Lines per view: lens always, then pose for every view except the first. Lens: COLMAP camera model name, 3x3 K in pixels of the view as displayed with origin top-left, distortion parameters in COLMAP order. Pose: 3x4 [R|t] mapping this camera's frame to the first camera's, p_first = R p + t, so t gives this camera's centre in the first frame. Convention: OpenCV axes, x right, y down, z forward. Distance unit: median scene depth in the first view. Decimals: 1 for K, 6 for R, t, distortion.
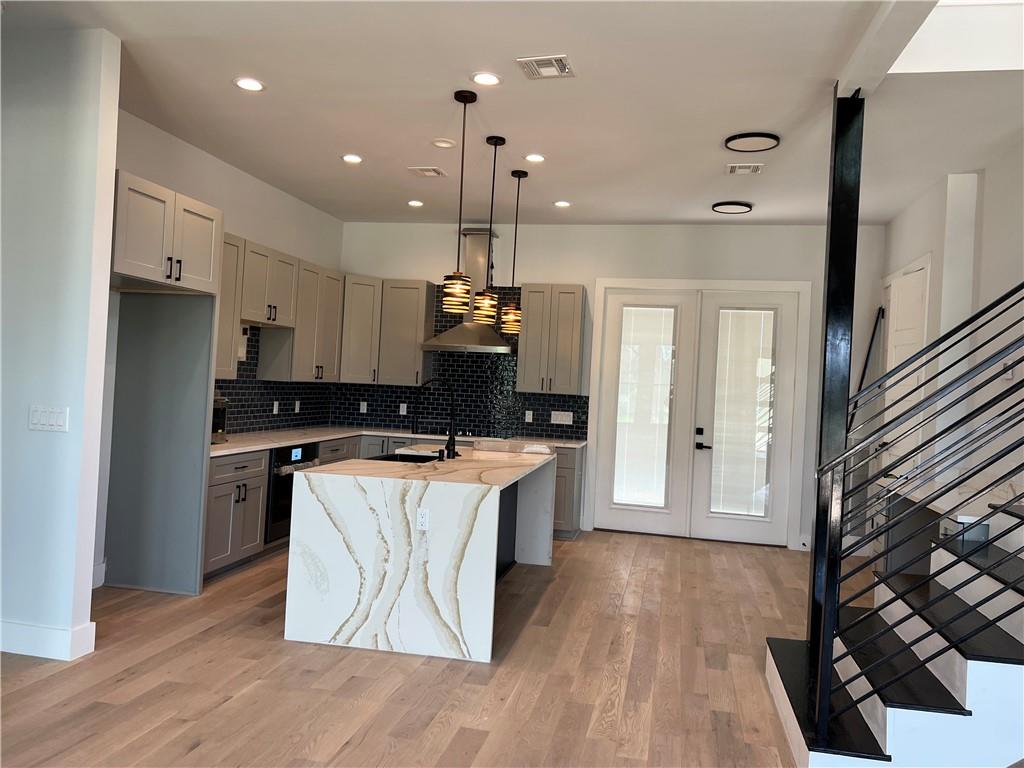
lens RADIAL K [[763.9, 0, 509.4], [0, 763.9, 375.8], [0, 0, 1]] dist [0.045250, -0.044306]
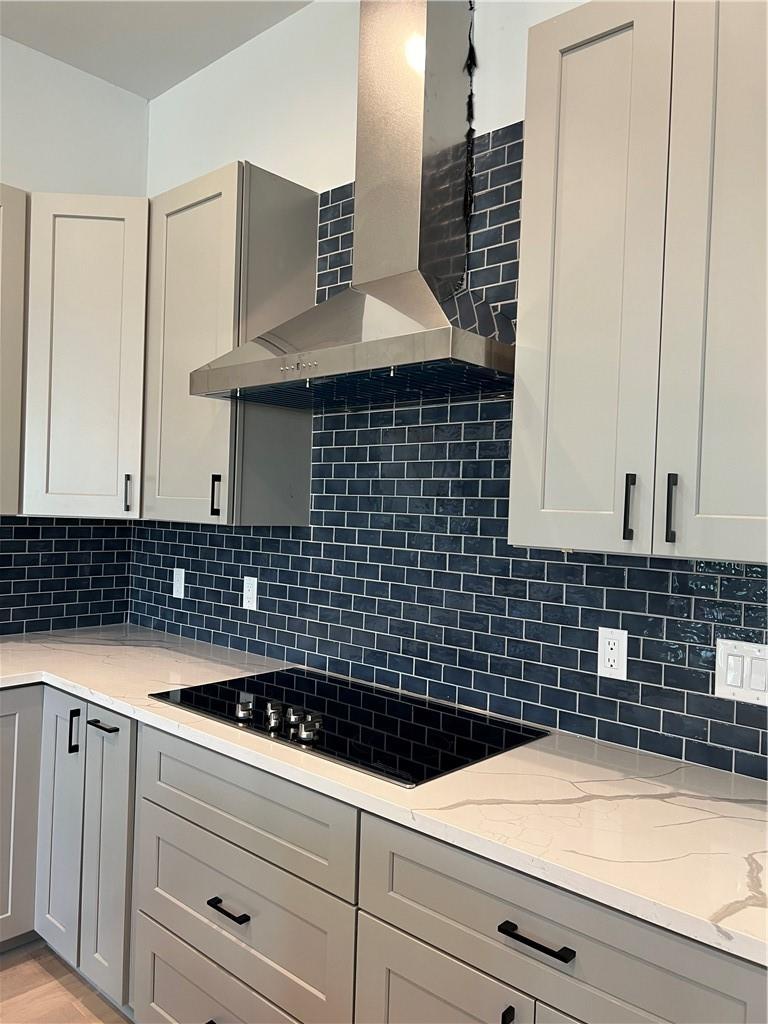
lens RADIAL K [[763.9, 0, 377.6], [0, 763.9, 517.2], [0, 0, 1]] dist [0.045250, -0.044306]
pose [[0.867846, -0.013168, -0.496659, 0.092925], [0.012624, 0.999910, -0.004454, 0.015251], [0.496673, -0.002405, 0.867934, 0.901171]]
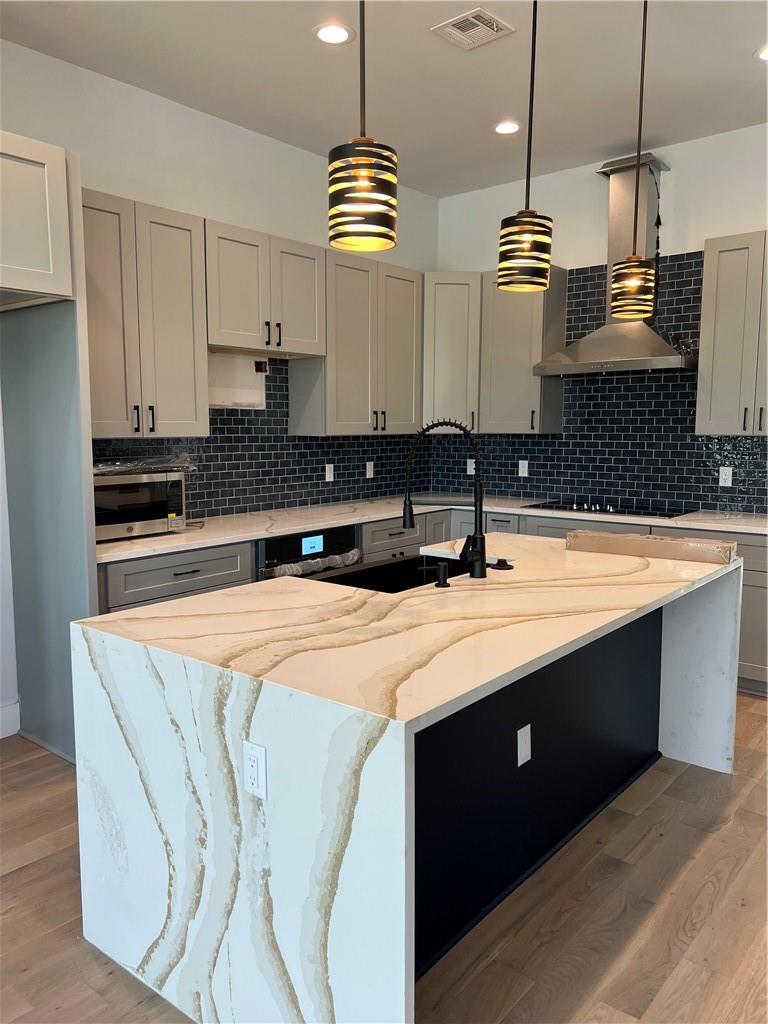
lens RADIAL K [[763.9, 0, 378.4], [0, 763.9, 516.2], [0, 0, 1]] dist [0.045250, -0.044306]
pose [[0.880439, 0.005625, -0.474126, 0.083304], [0.050964, 0.993014, 0.106419, 0.008844], [0.471413, -0.117859, 0.874002, 0.422726]]
